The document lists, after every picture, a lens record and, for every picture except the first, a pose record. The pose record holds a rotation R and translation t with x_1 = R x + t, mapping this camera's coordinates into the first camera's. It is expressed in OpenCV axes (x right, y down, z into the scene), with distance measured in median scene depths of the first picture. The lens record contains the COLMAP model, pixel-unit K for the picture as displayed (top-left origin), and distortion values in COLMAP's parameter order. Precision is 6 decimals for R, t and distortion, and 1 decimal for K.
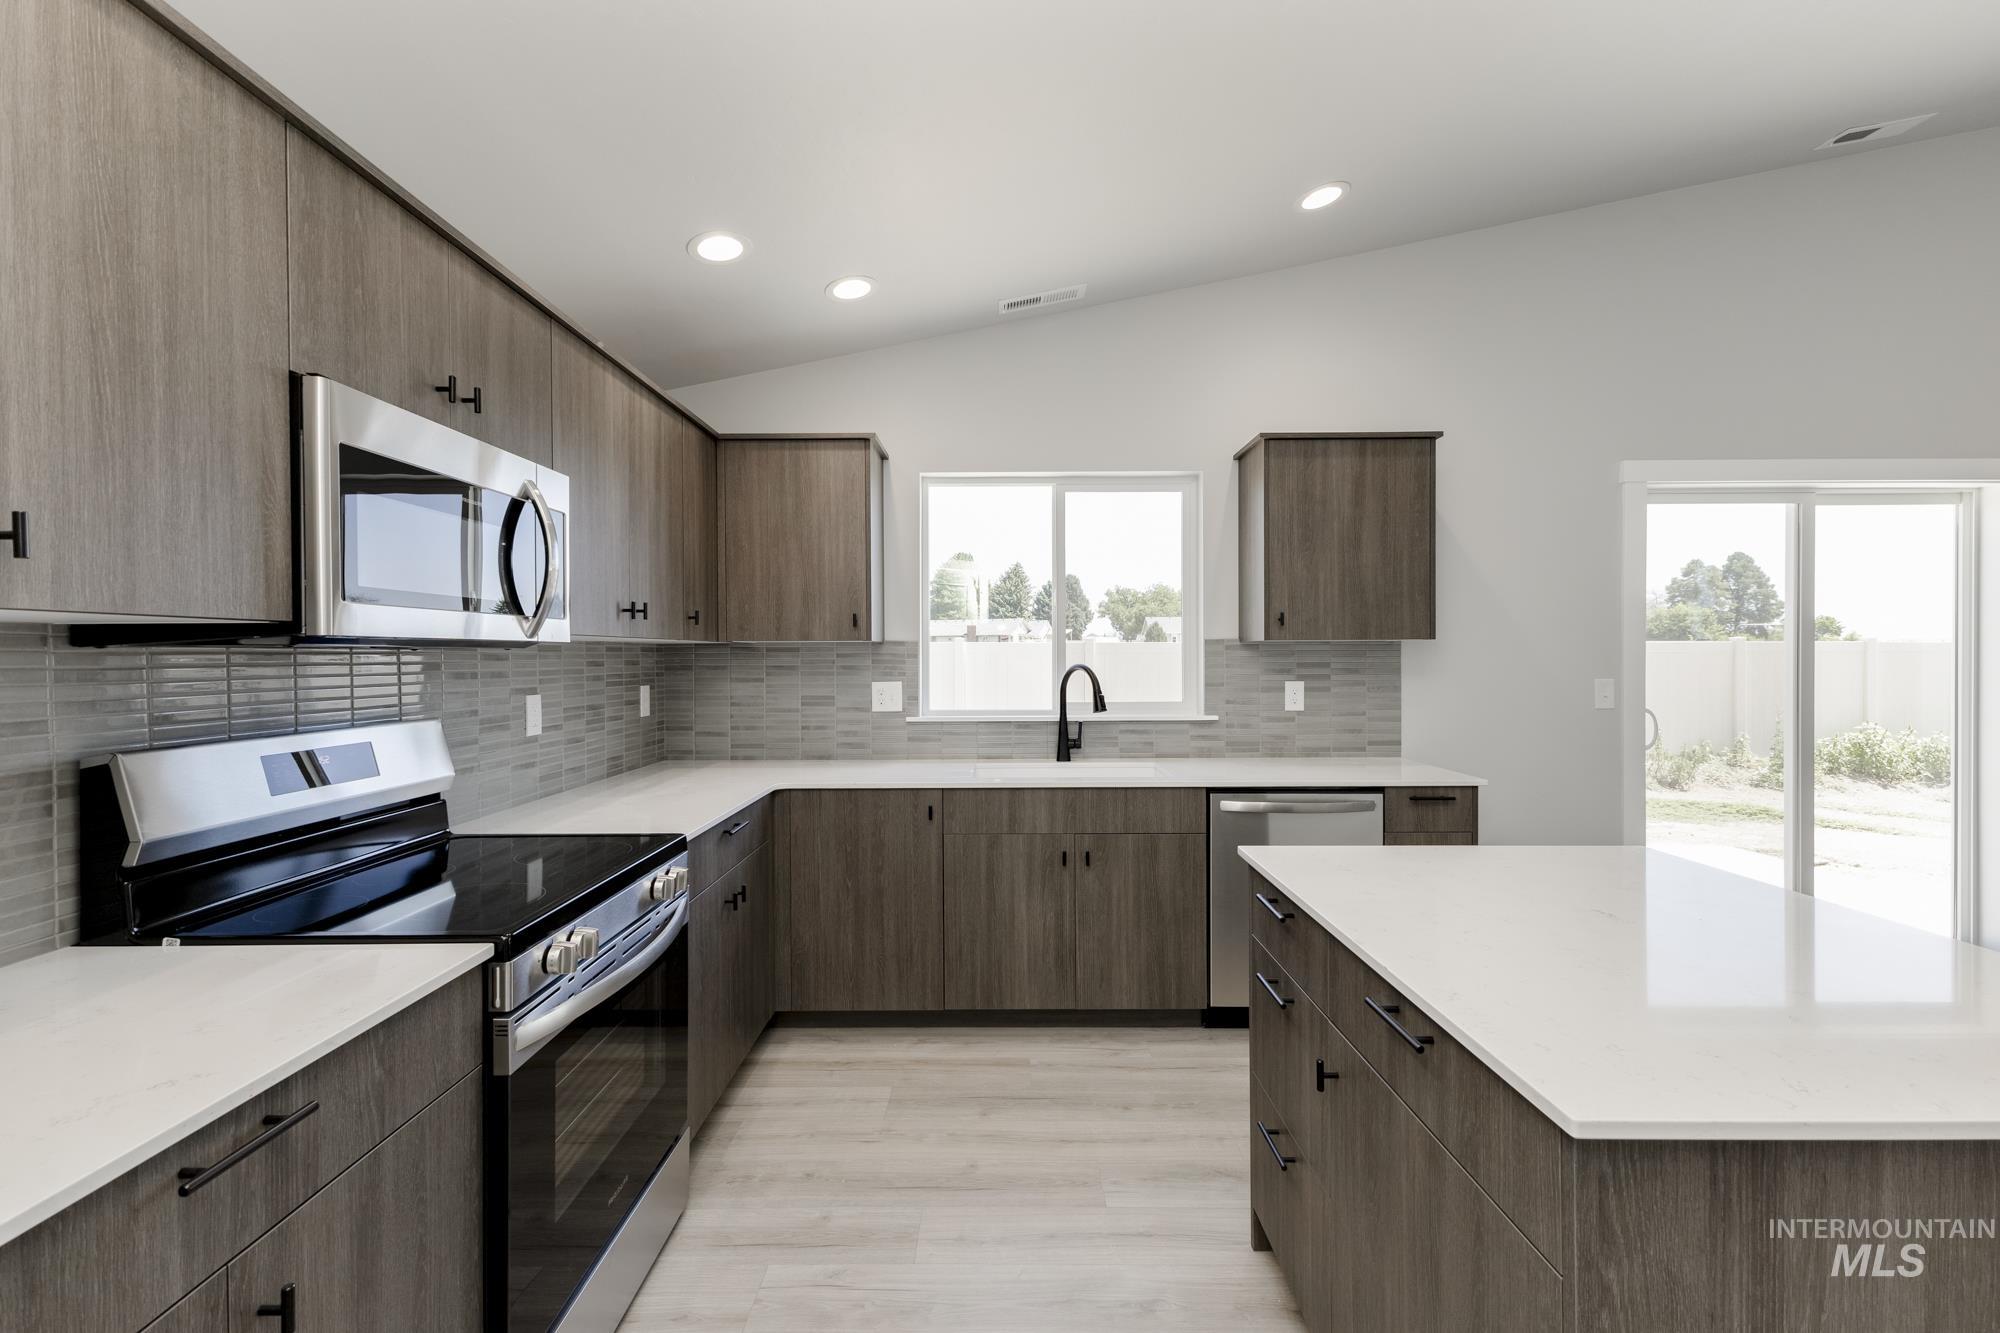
lens RADIAL K [[850.4, 0, 997.7], [0, 850.4, 657.9], [0, 0, 1]] dist [0.010897, 0.000126]
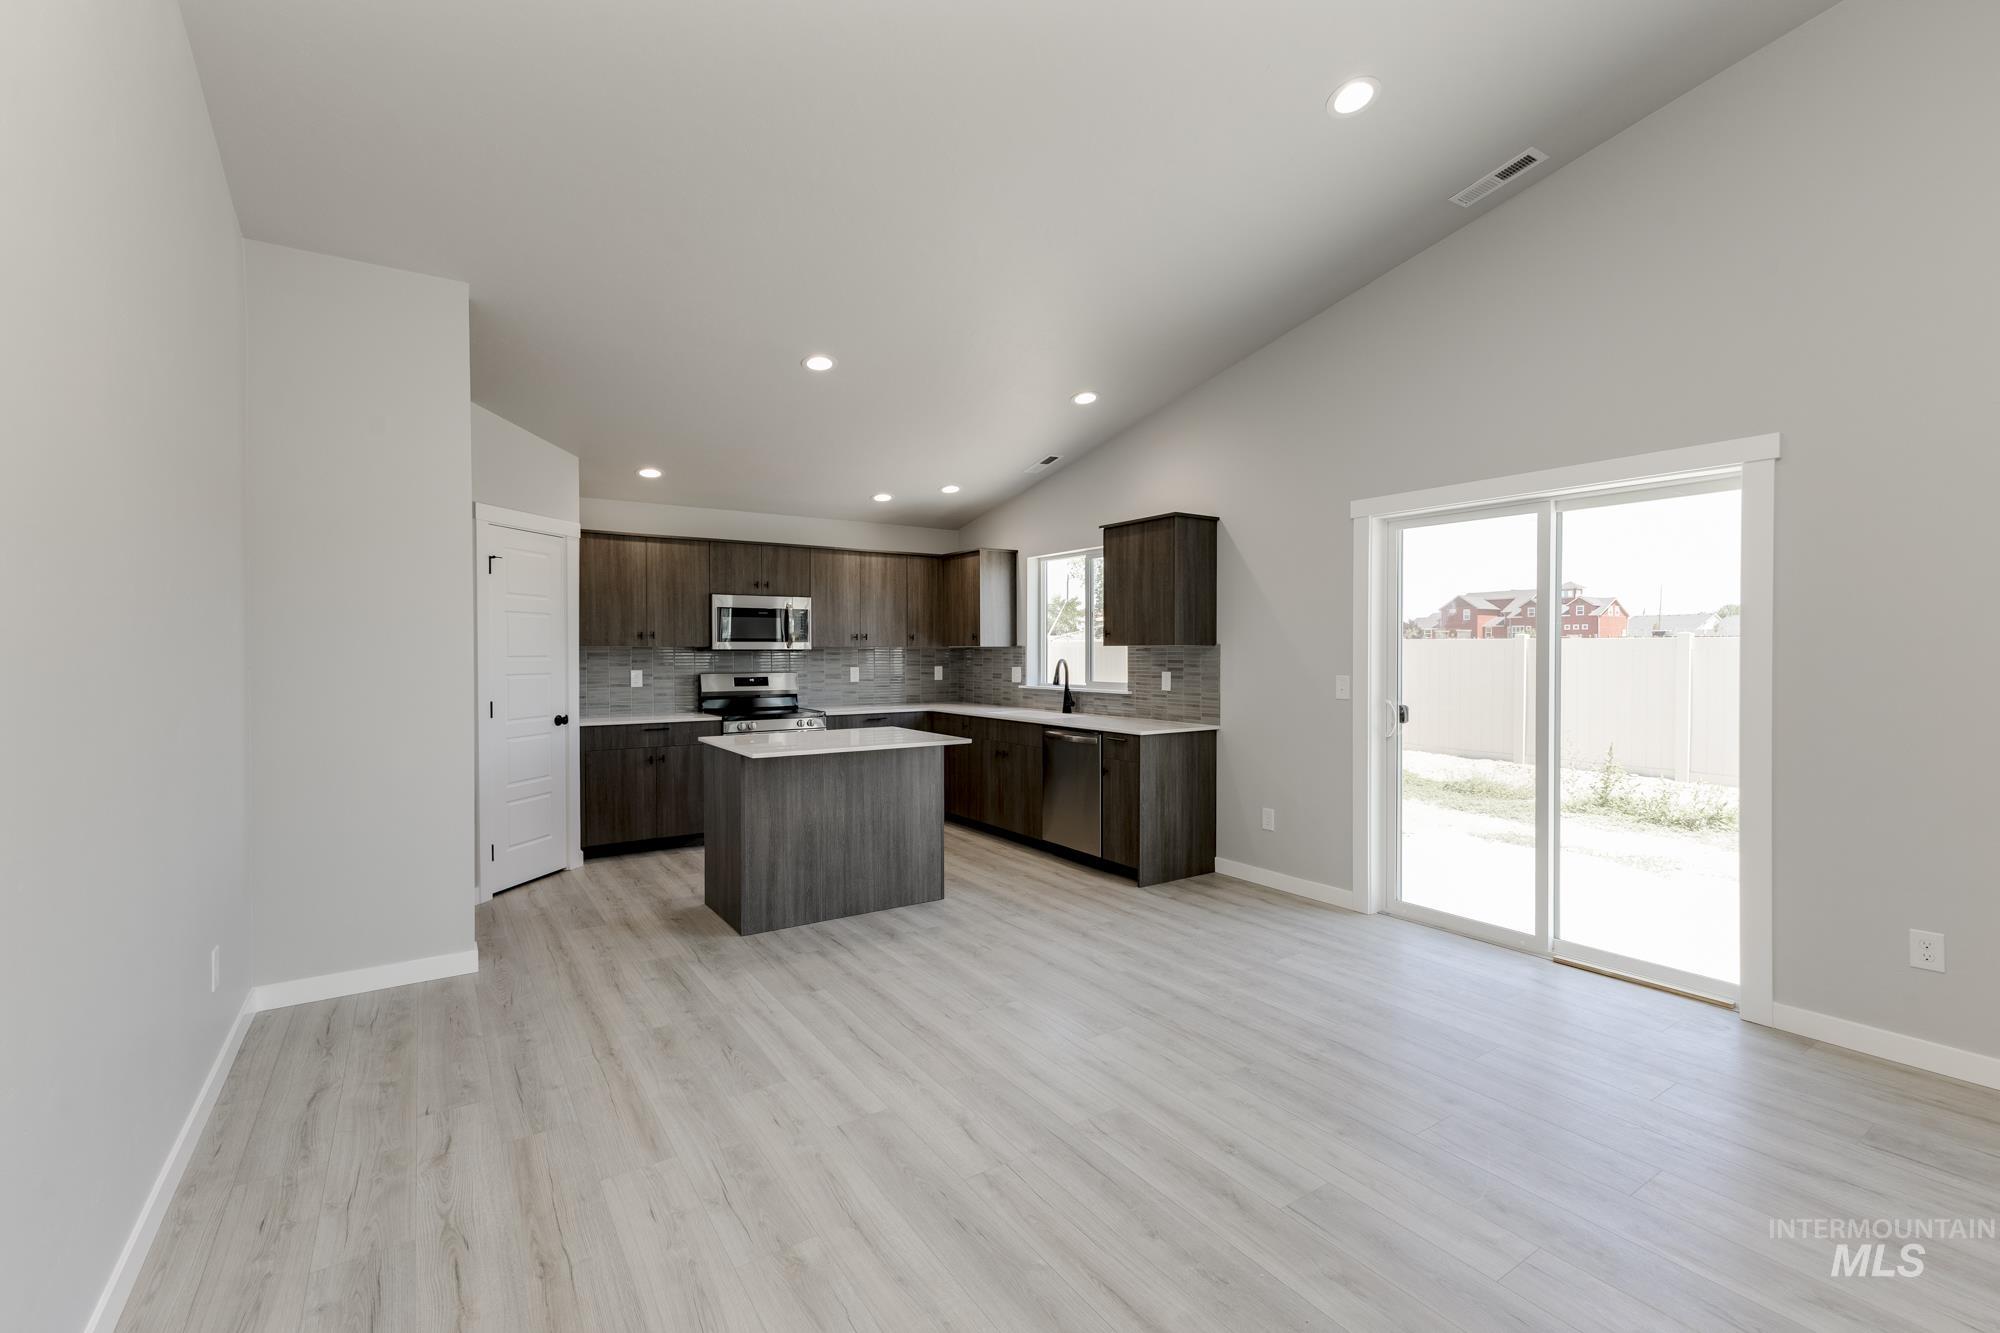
lens RADIAL K [[850.4, 0, 997.7], [0, 850.4, 657.9], [0, 0, 1]] dist [0.010897, 0.000126]
pose [[0.566198, 0.010827, -0.824198, 1.474366], [-0.004065, 0.999938, 0.010343, -0.012737], [0.824259, -0.002506, 0.566207, -0.132445]]
